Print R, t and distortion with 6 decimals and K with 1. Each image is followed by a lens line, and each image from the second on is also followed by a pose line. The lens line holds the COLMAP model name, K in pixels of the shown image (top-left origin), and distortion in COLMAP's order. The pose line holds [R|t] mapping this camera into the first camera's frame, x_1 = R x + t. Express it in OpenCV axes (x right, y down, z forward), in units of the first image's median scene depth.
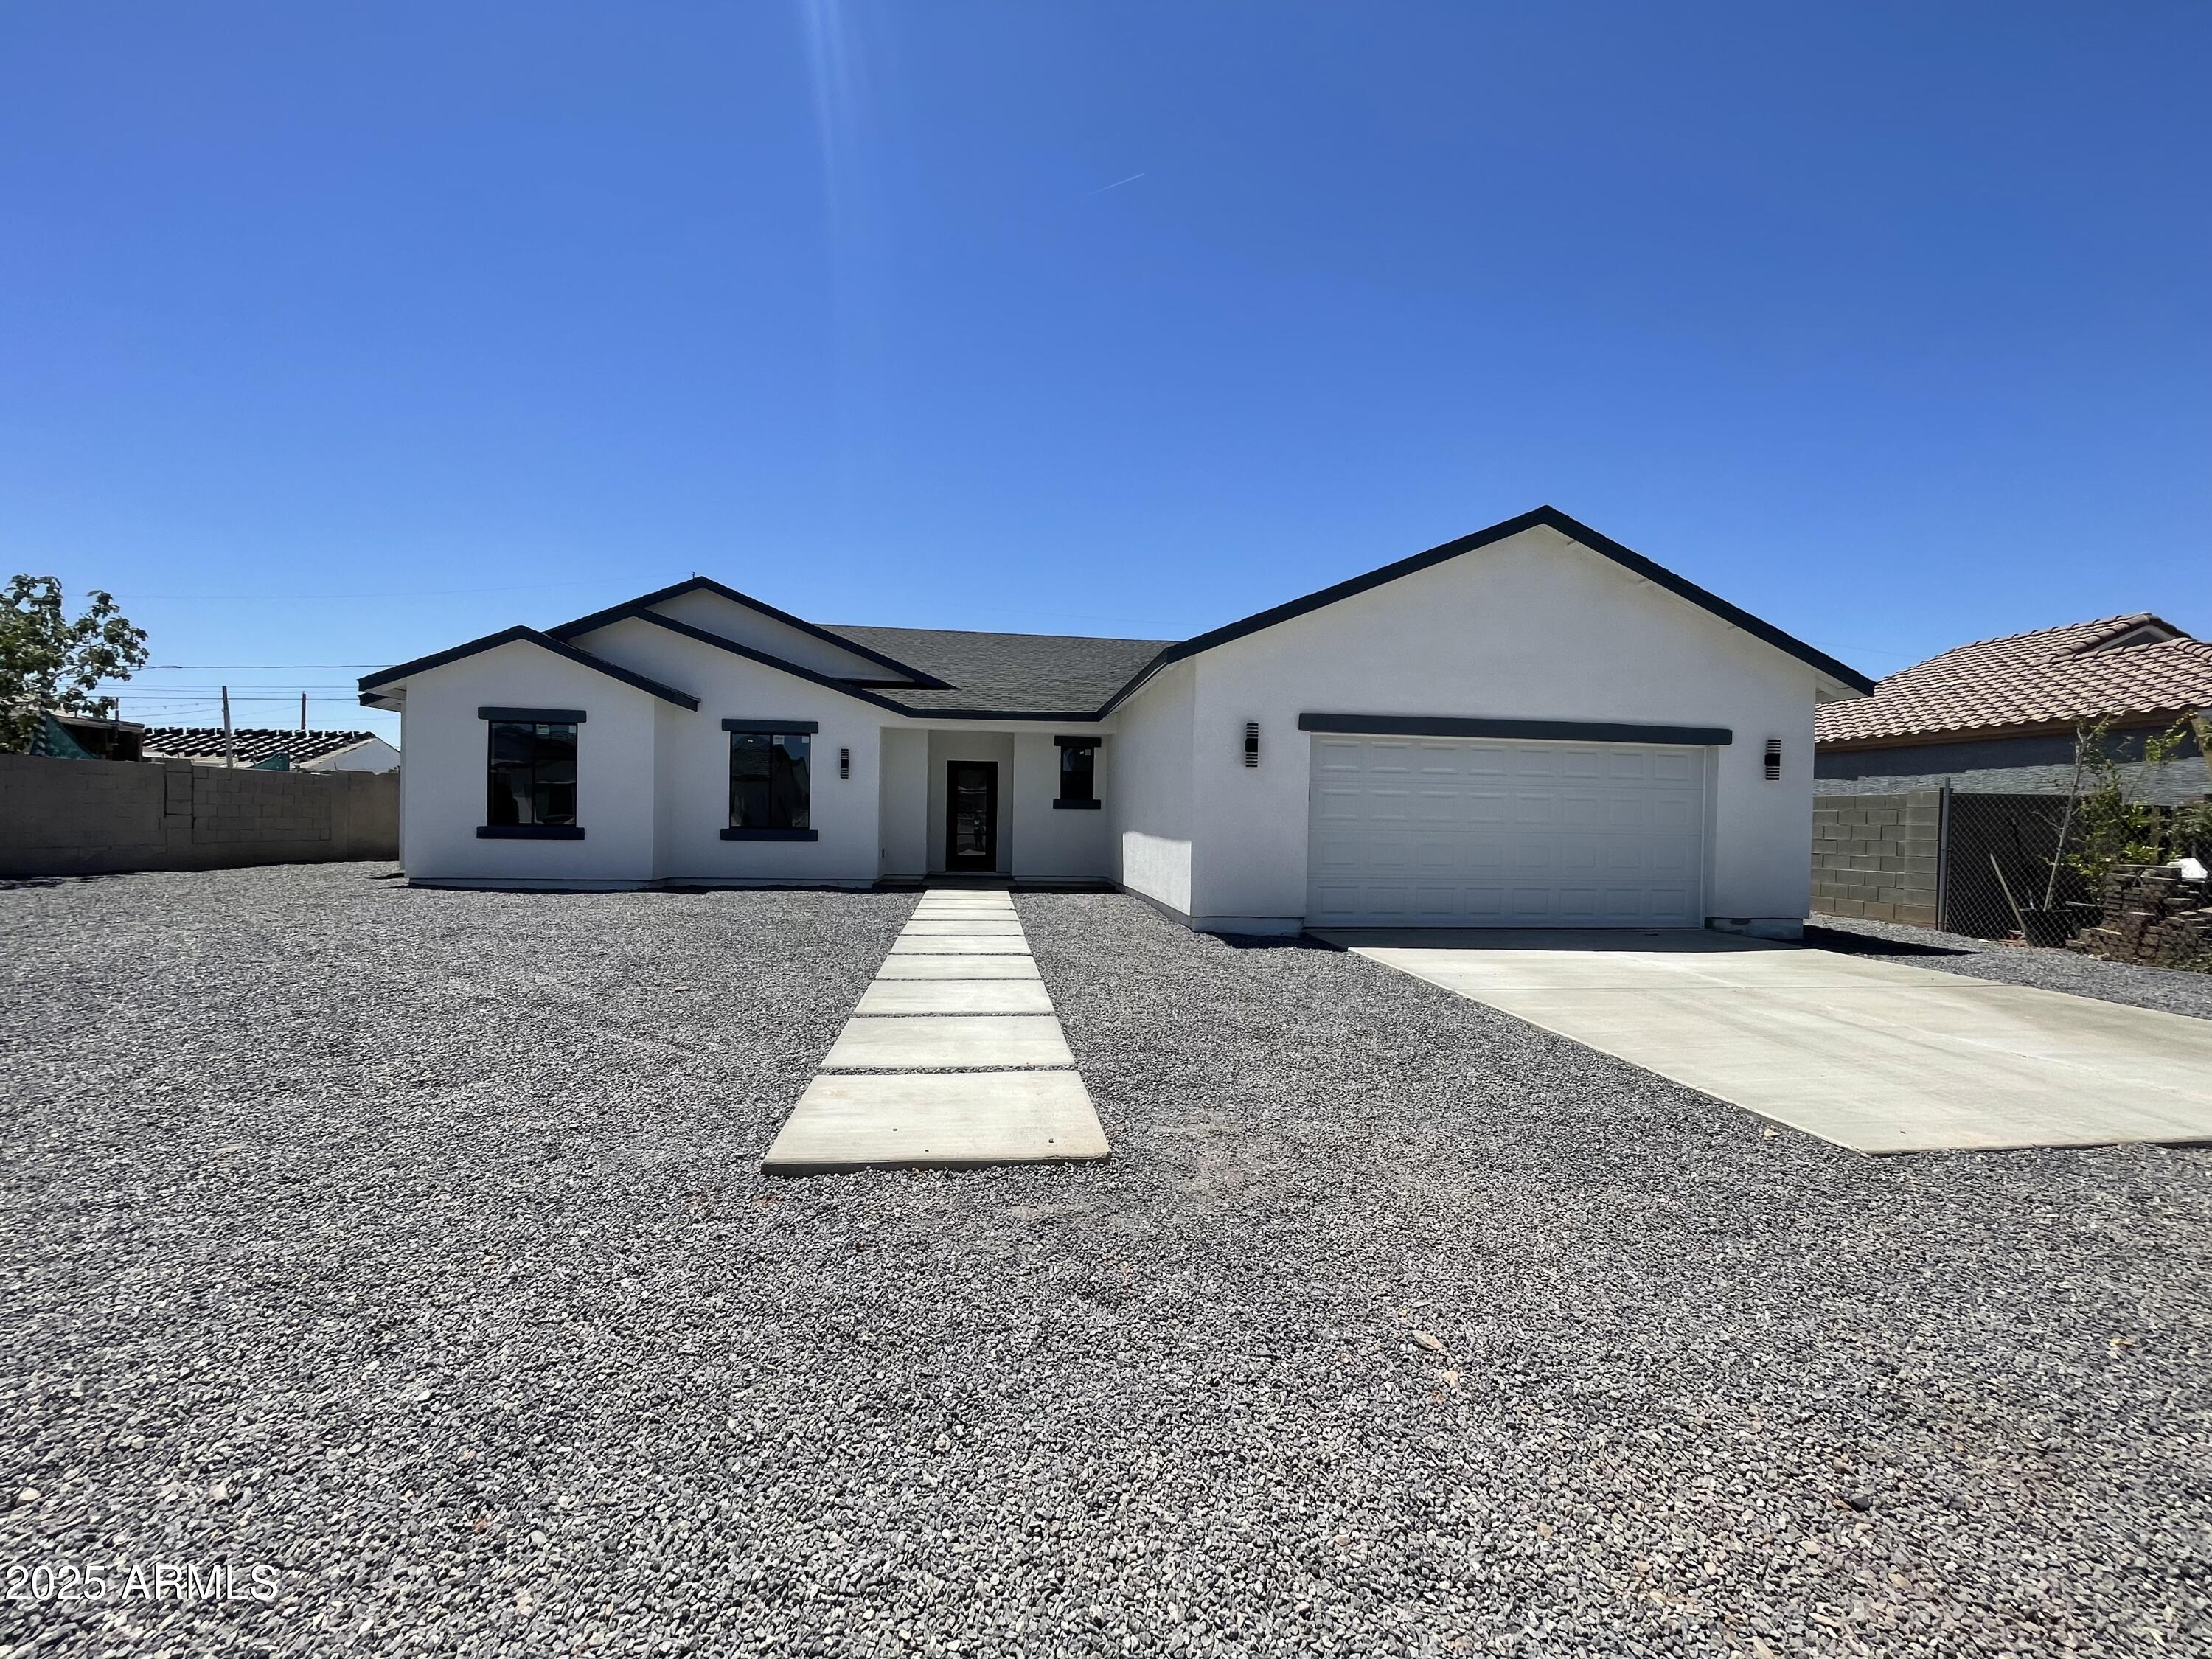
lens RADIAL K [[883.1, 0, 1104.5], [0, 883.1, 832.0], [0, 0, 1]] dist [-0.000052, 0.000078]
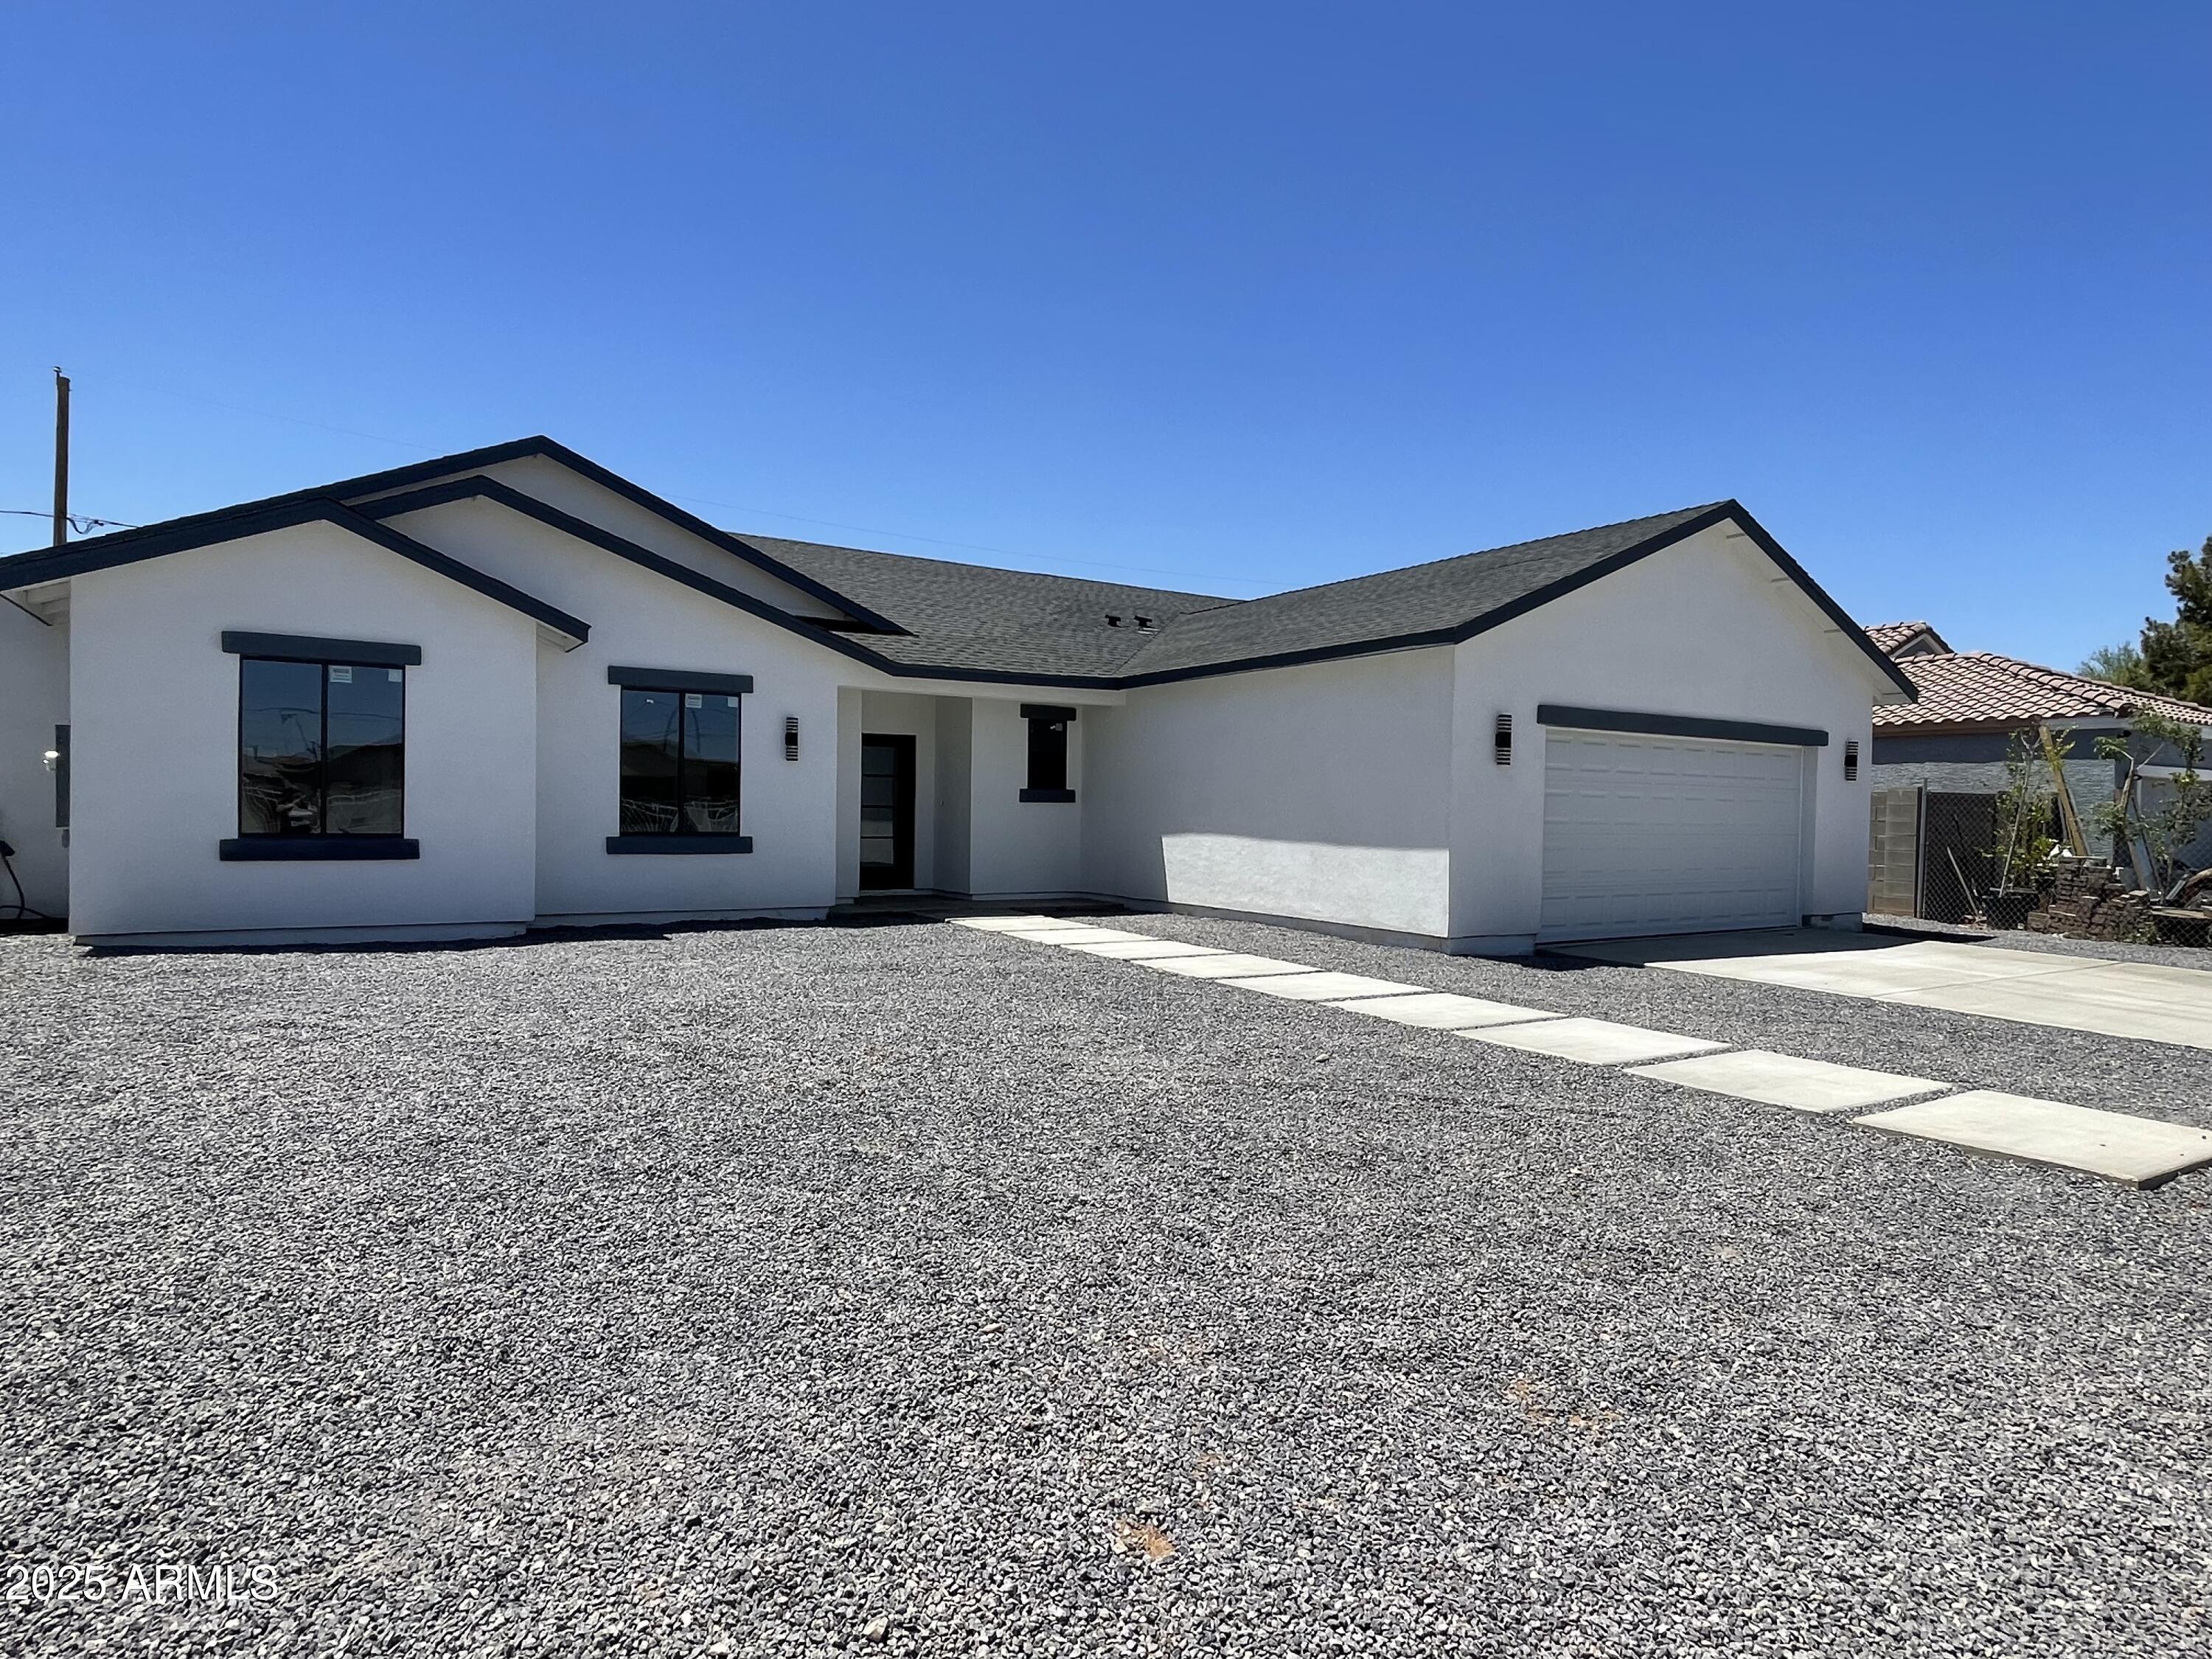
lens RADIAL K [[1226.3, 0, 1106.5], [0, 1226.3, 824.1], [0, 0, 1]] dist [0.000445, 0.006217]
pose [[0.909234, -0.008653, 0.416196, -0.479450], [0.005888, 0.999951, 0.007927, -0.017917], [-0.416244, -0.004756, 0.909240, 0.037562]]
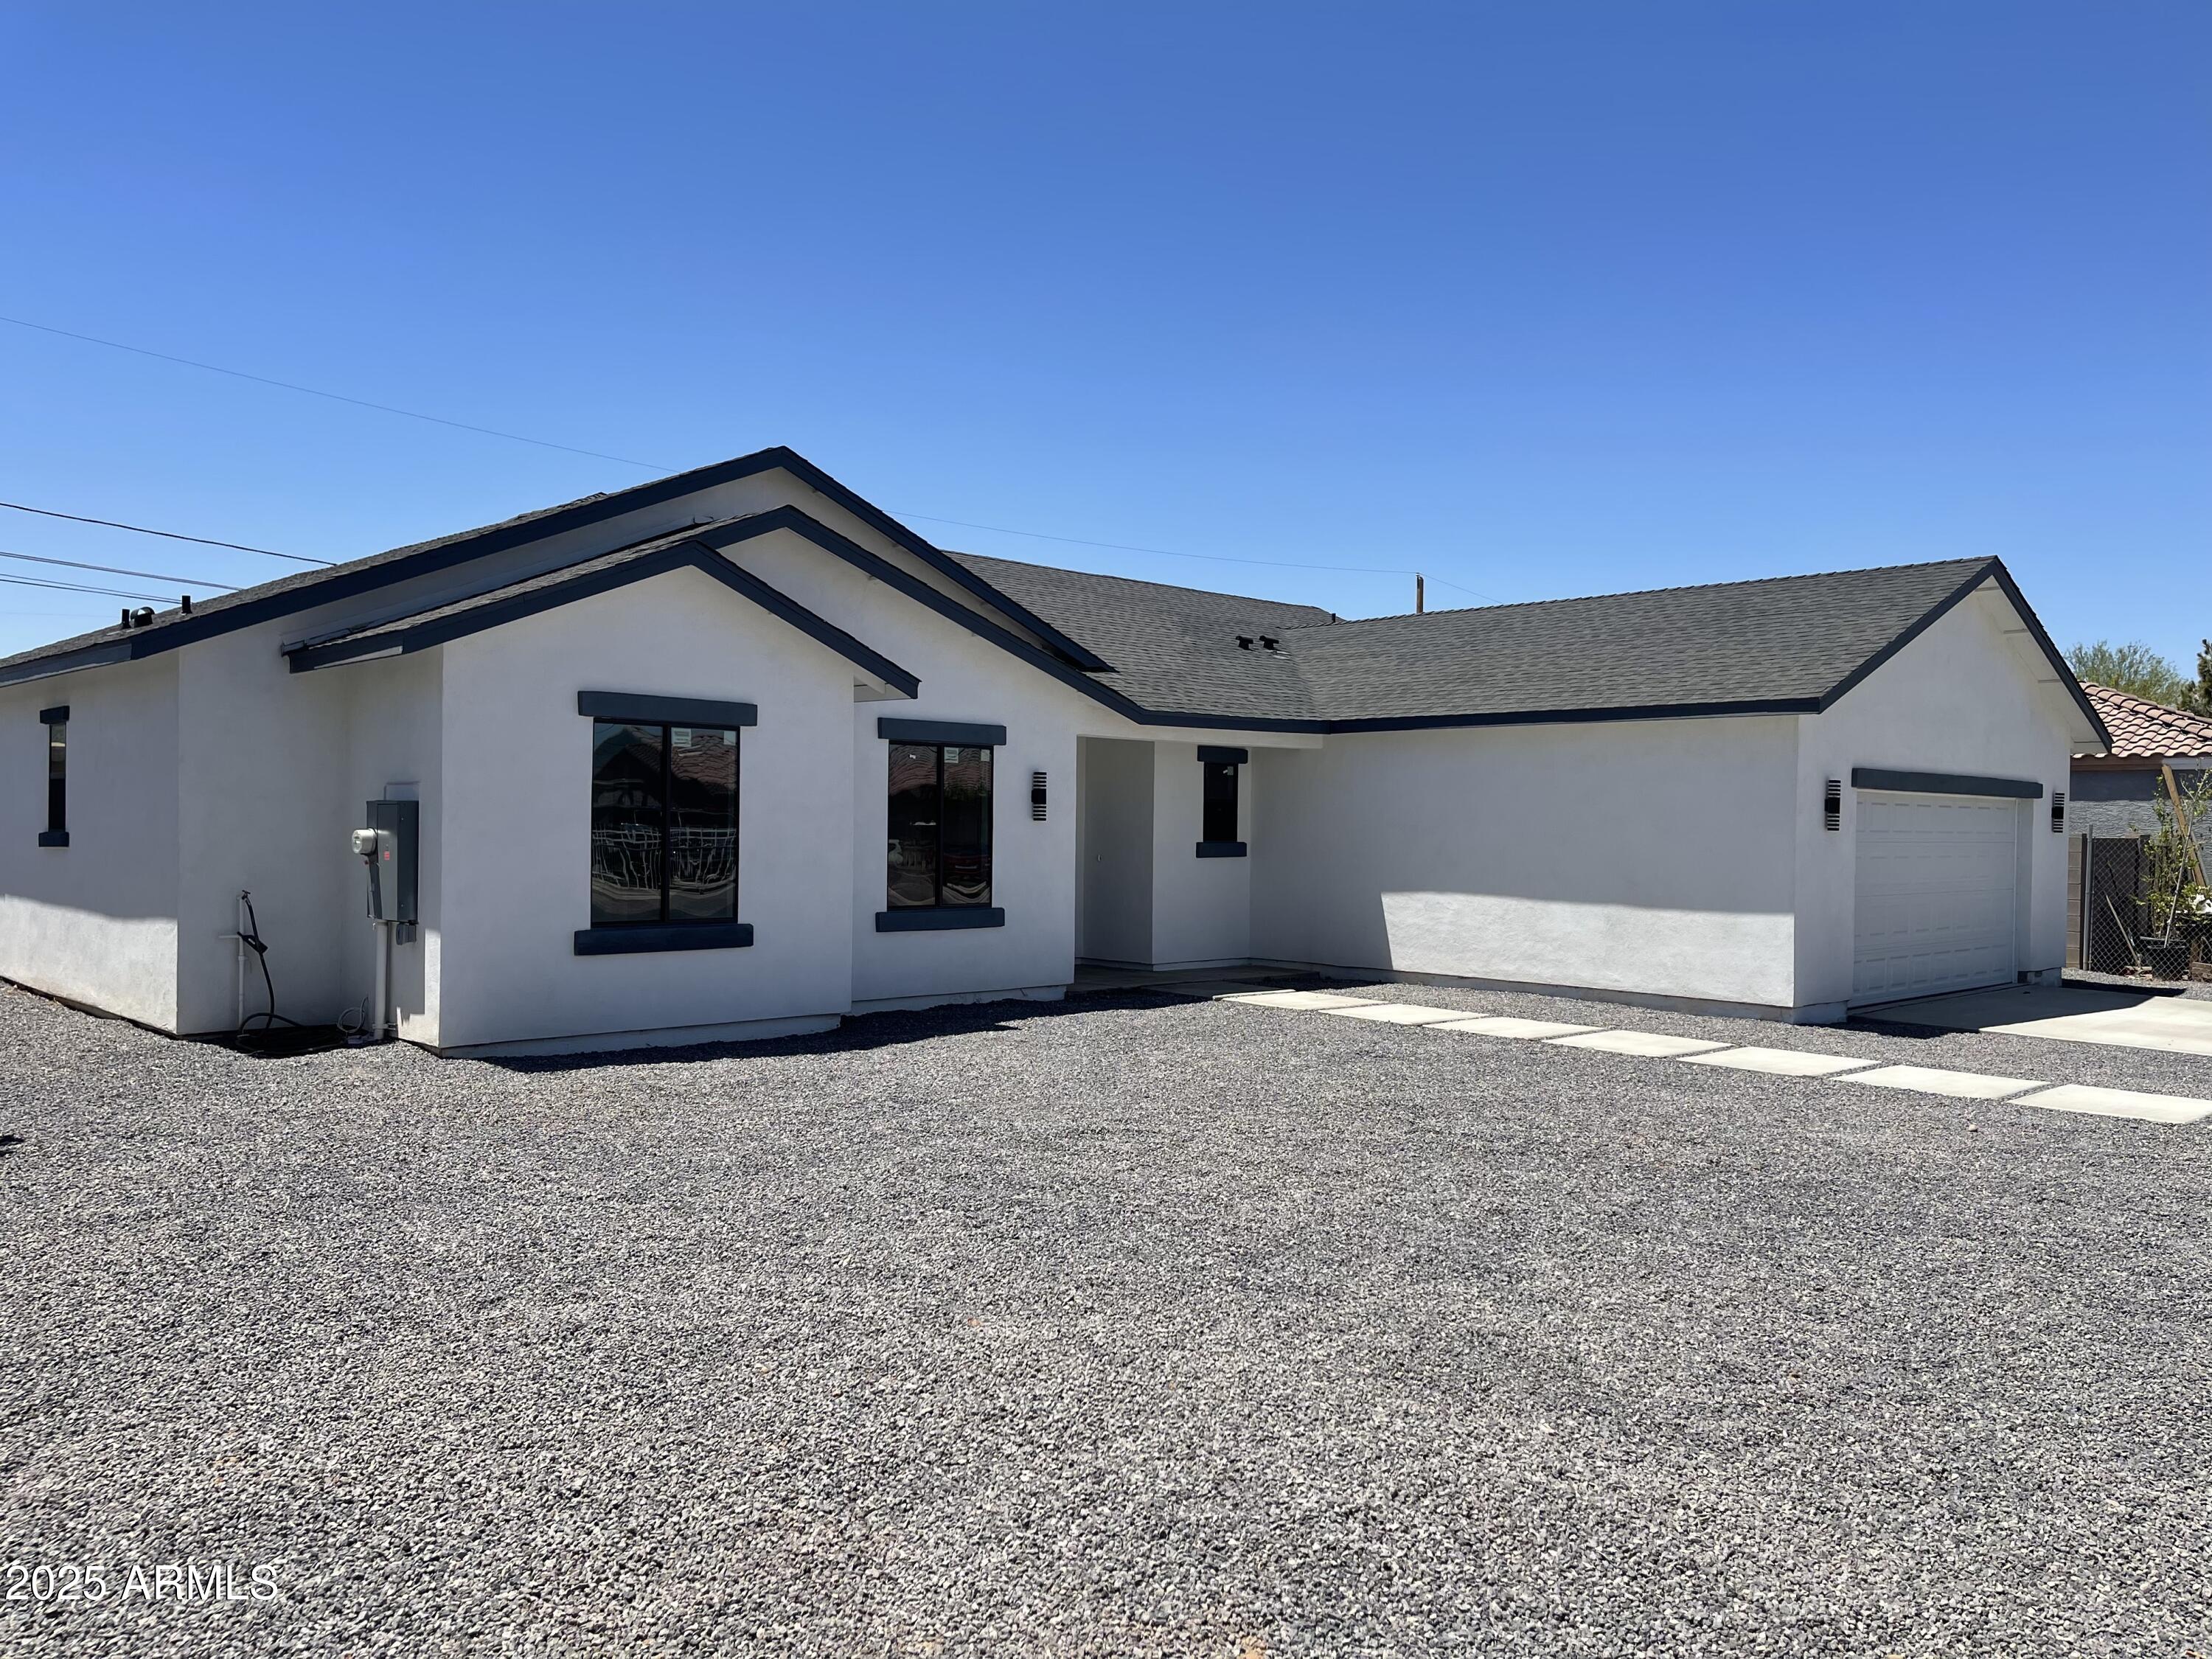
lens RADIAL K [[1646.9, 0, 1107.0], [0, 1646.9, 834.5], [0, 0, 1]] dist [0.043090, -0.000587]
pose [[0.808480, -0.011436, 0.588412, -0.939836], [0.009667, 0.999934, 0.006151, -0.058878], [-0.588444, 0.000715, 0.808538, 0.067119]]
